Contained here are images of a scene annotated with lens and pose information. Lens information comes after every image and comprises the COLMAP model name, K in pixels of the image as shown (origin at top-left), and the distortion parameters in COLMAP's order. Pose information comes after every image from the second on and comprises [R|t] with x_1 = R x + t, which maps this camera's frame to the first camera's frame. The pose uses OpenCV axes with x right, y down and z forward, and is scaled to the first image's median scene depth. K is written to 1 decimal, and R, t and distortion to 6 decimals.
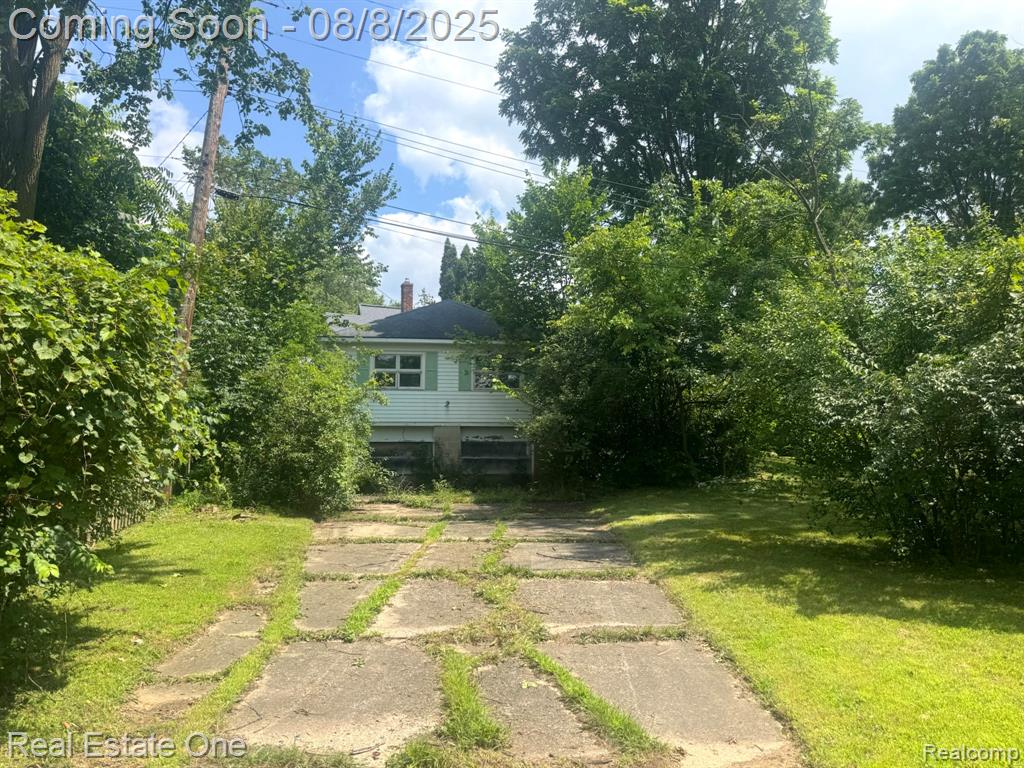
lens RADIAL K [[718.1, 0, 513.1], [0, 718.1, 387.9], [0, 0, 1]] dist [-0.000839, -0.000139]
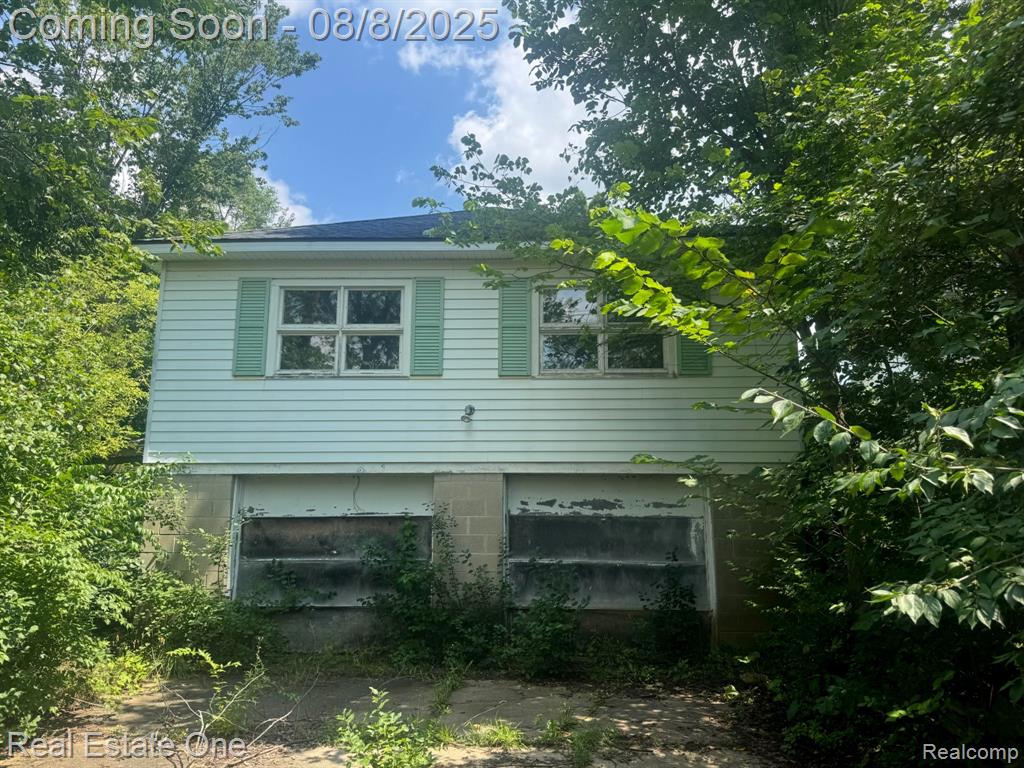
lens RADIAL K [[718.1, 0, 511.2], [0, 718.1, 381.3], [0, 0, 1]] dist [-0.000839, -0.000139]
pose [[0.999991, -0.002318, -0.003472, -0.068851], [0.002298, 0.999980, -0.005838, 0.007476], [0.003486, 0.005830, 0.999977, 0.625475]]
